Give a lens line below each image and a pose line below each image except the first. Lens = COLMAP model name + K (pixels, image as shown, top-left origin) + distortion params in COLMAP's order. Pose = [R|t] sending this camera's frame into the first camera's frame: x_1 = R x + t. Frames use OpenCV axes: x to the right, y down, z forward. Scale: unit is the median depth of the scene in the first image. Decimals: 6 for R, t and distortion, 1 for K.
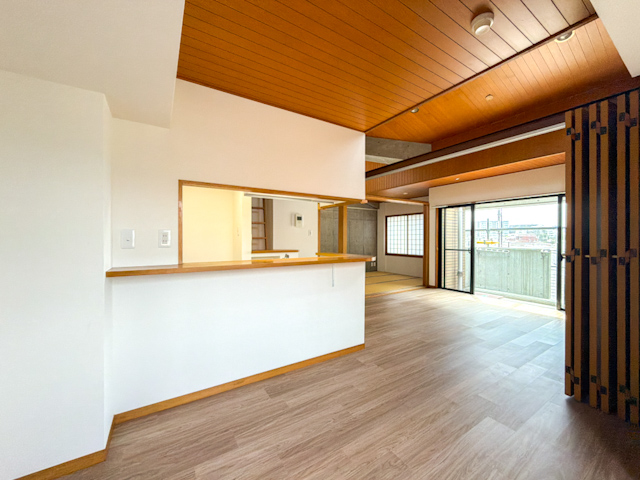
lens RADIAL K [[255.7, 0, 319.1], [0, 255.7, 239.4], [0, 0, 1]] dist [0.000756, 0.000270]
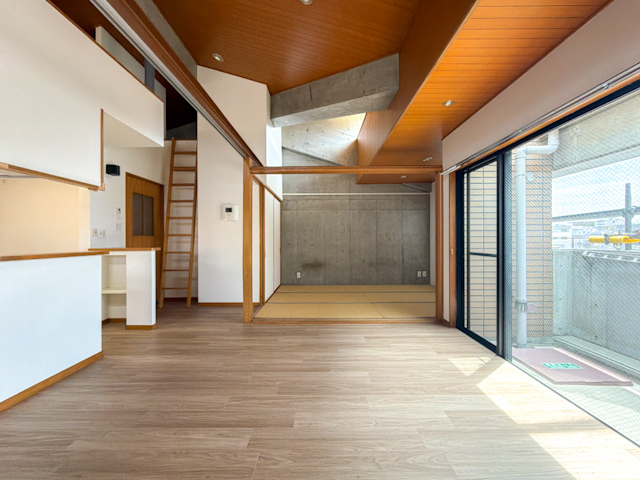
lens RADIAL K [[255.7, 0, 320.4], [0, 255.7, 239.4], [0, 0, 1]] dist [0.000756, 0.000270]
pose [[0.842324, -0.005093, -0.538947, 0.485240], [0.002005, 0.999978, -0.006317, 0.013104], [0.538967, 0.004241, 0.842316, 0.390722]]
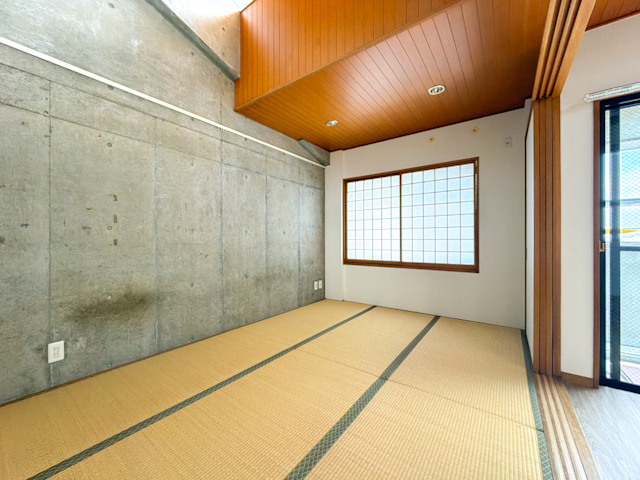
lens RADIAL K [[255.7, 0, 317.6], [0, 255.7, 239.2], [0, 0, 1]] dist [0.000756, 0.000270]
pose [[0.931544, -0.003083, 0.363614, 0.064665], [0.006148, 0.999955, -0.007273, 0.026643], [-0.363575, 0.009010, 0.931521, 0.797837]]
